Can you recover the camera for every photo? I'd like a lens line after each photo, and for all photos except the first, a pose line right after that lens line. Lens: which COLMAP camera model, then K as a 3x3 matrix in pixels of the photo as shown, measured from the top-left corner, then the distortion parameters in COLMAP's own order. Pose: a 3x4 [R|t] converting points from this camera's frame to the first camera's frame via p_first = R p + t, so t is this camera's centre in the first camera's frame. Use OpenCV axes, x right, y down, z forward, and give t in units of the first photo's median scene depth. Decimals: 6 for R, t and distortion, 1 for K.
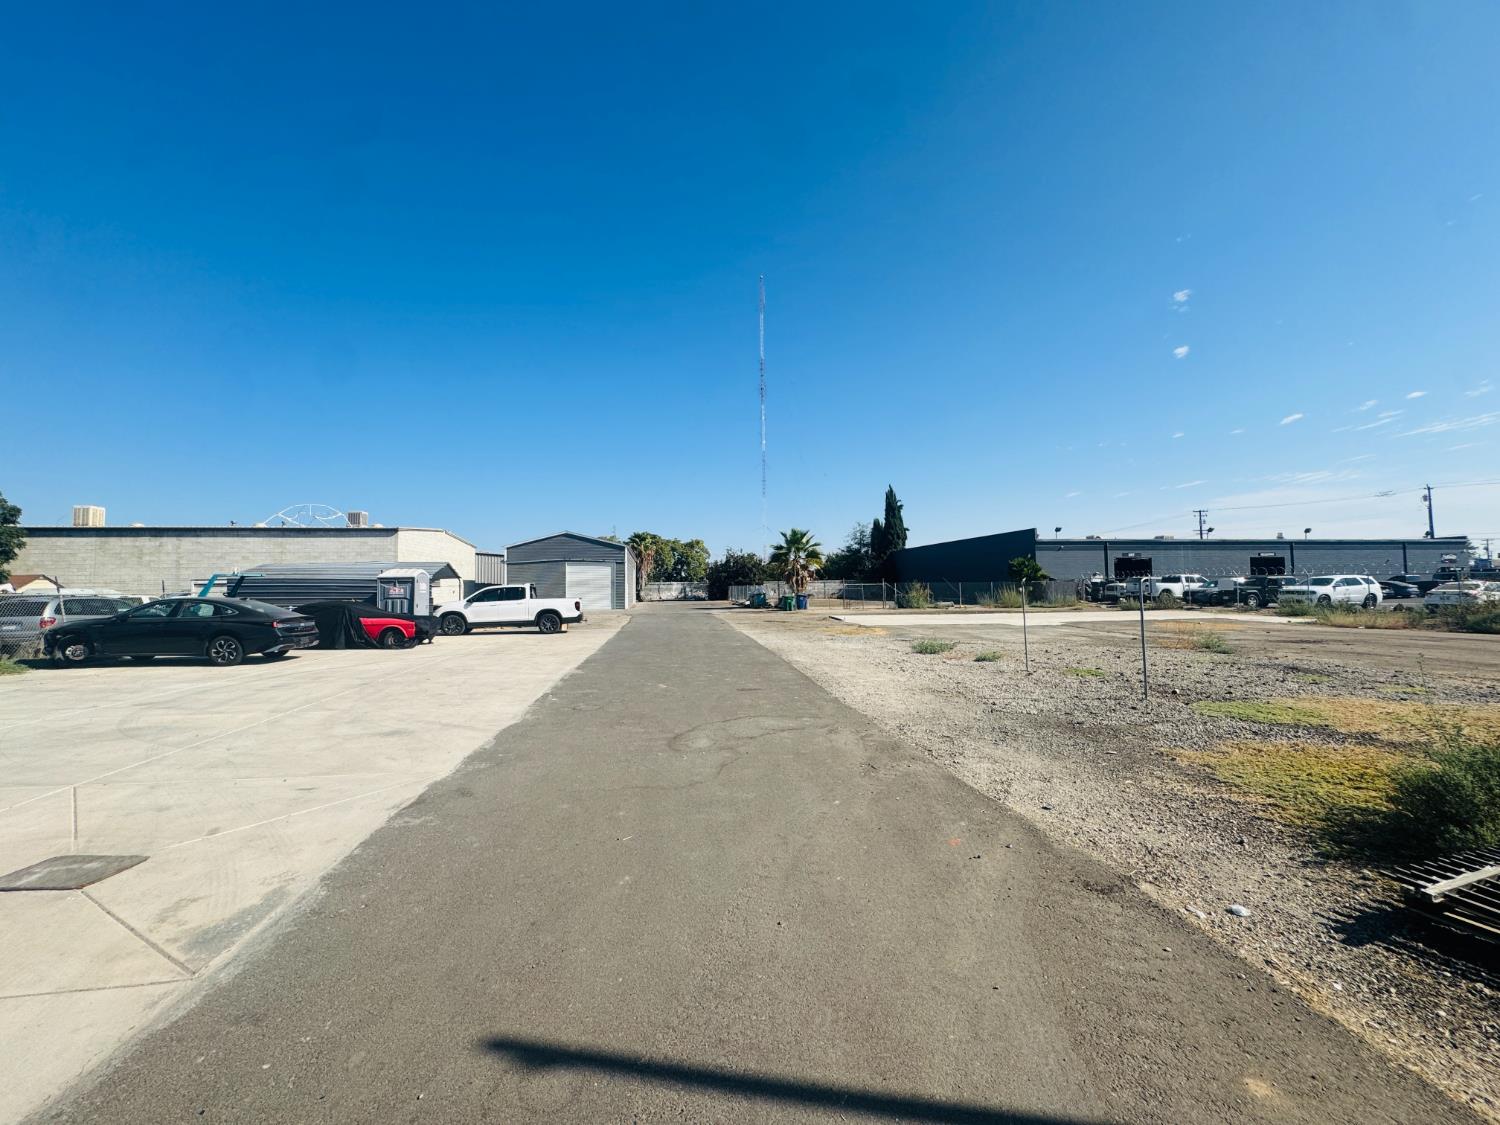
lens RADIAL K [[597.9, 0, 753.2], [0, 597.9, 565.5], [0, 0, 1]] dist [-0.004634, 0.000873]
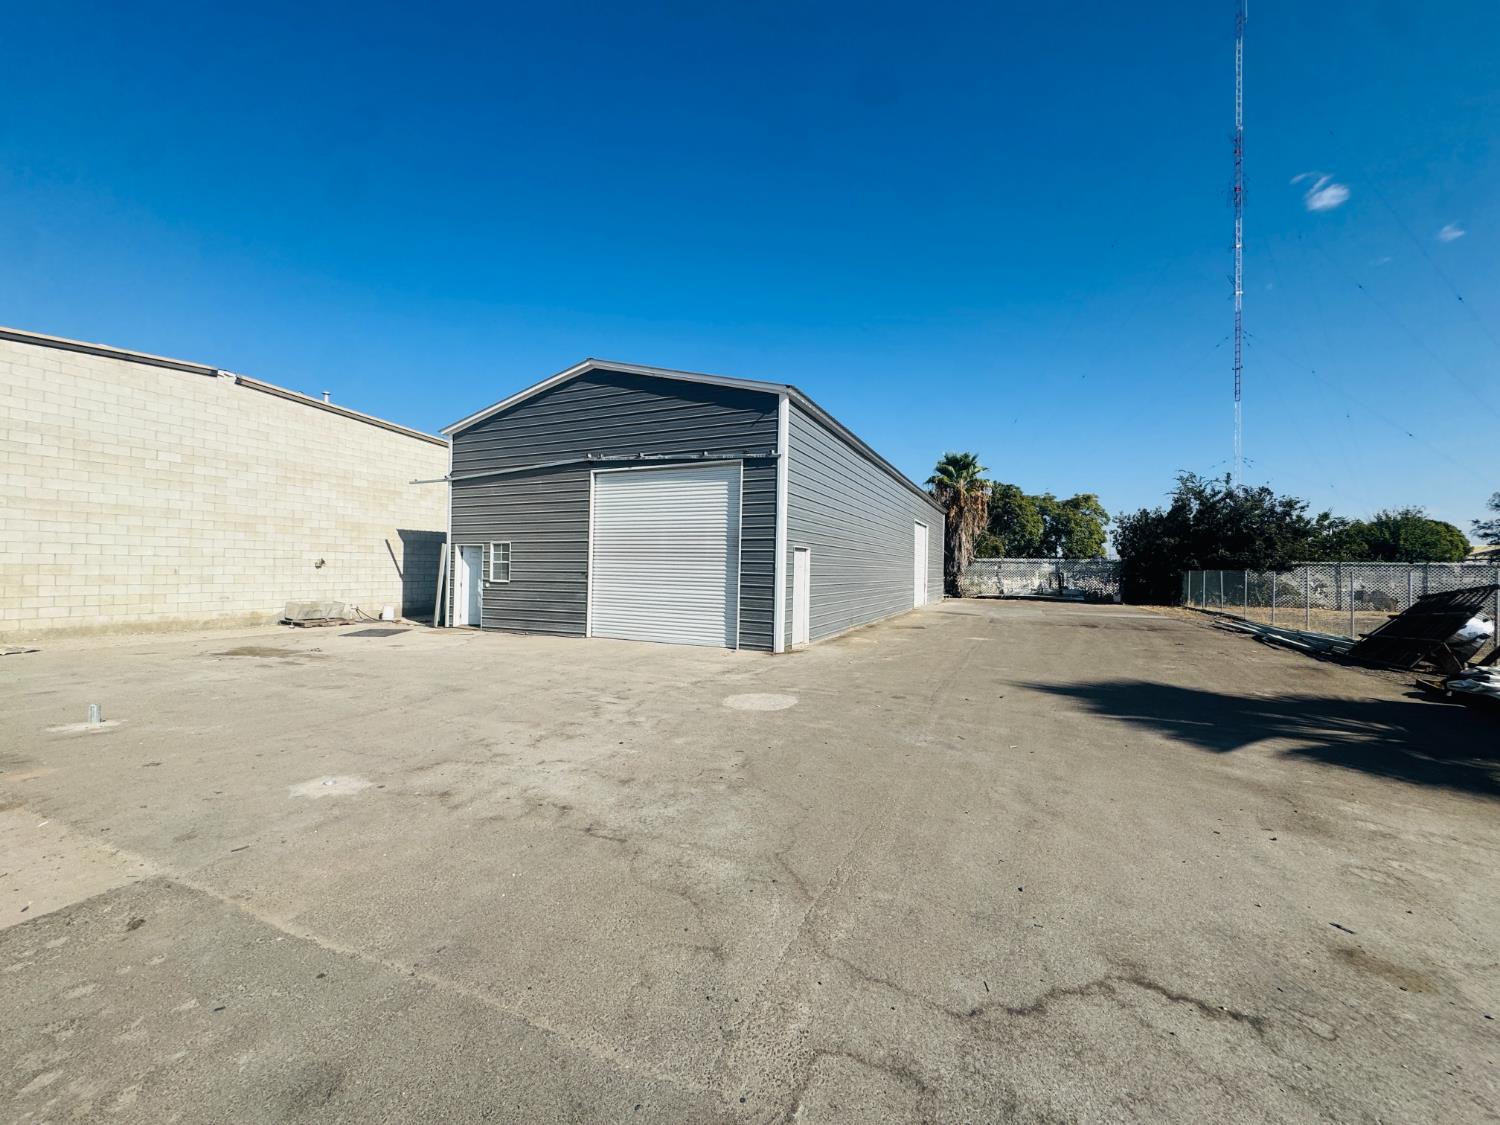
lens RADIAL K [[597.9, 0, 747.6], [0, 597.9, 561.3], [0, 0, 1]] dist [-0.004634, 0.000873]
pose [[0.824321, 0.020334, -0.565757, -0.055732], [-0.005665, 0.999601, 0.027672, 0.019506], [0.566094, -0.019605, 0.824107, 0.514183]]
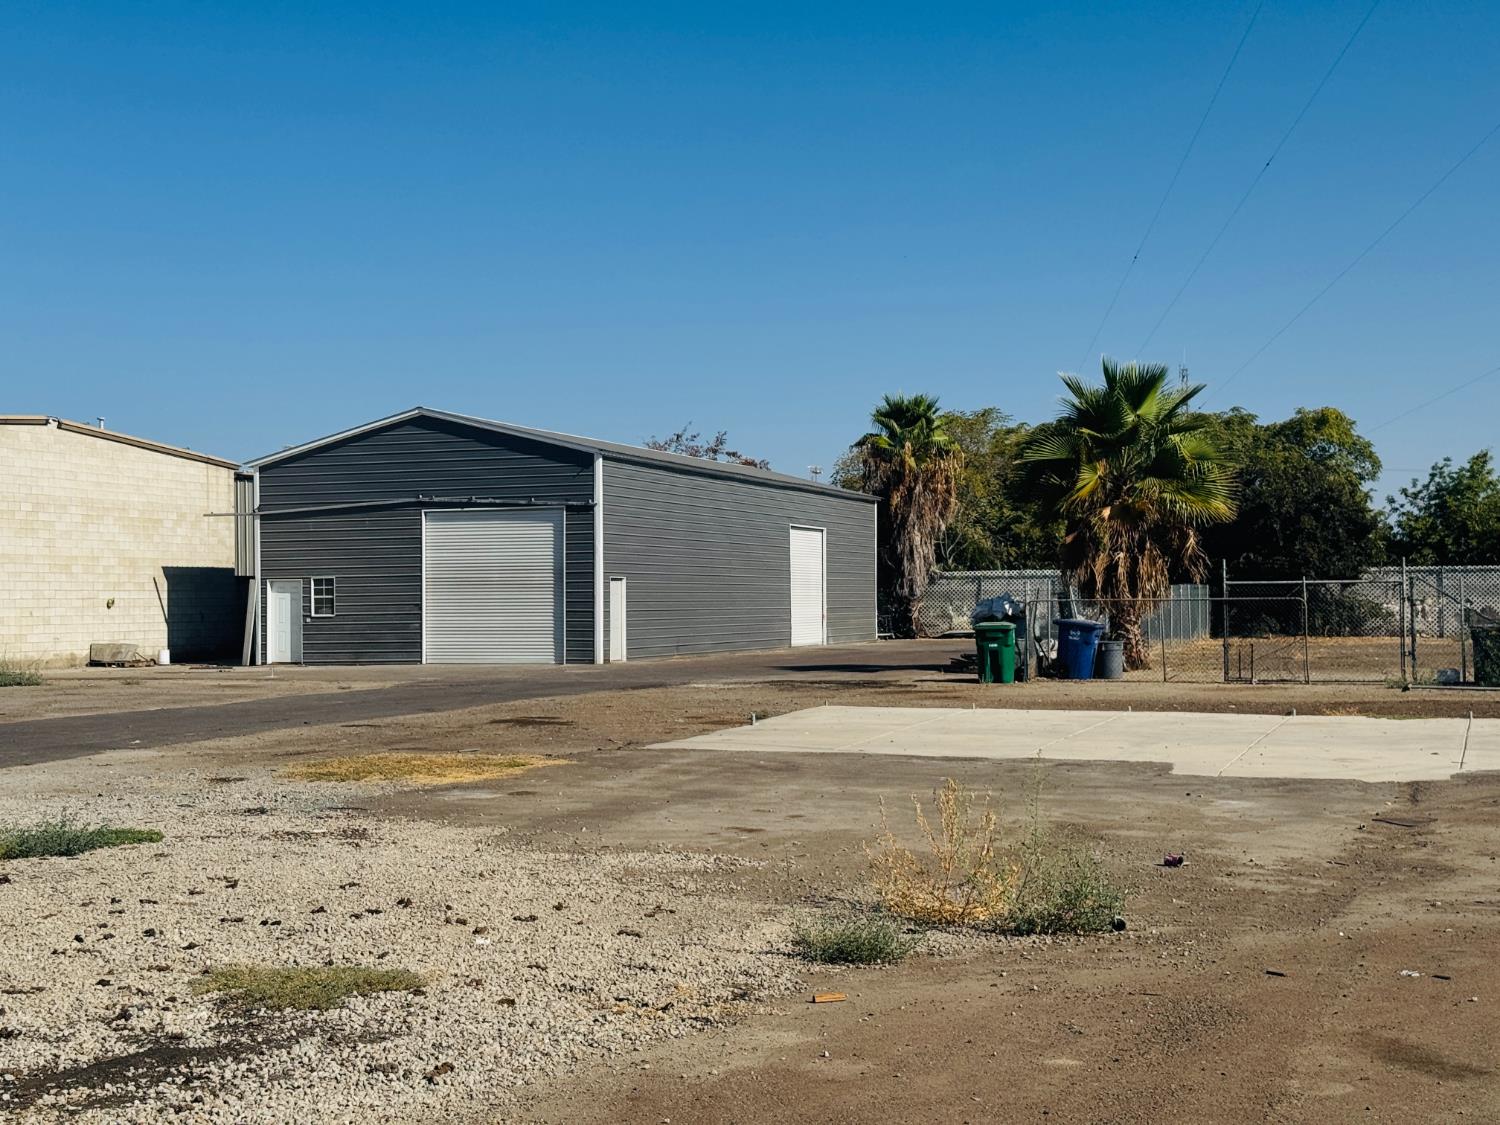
lens RADIAL K [[2081.1, 0, 758.1], [0, 2081.1, 571.1], [0, 0, 1]] dist [0.122060, 0.000000]
pose [[0.882688, -0.001010, -0.469959, 0.223888], [0.015330, 0.999527, 0.026644, 0.000552], [0.469710, -0.030723, 0.882286, 0.079775]]
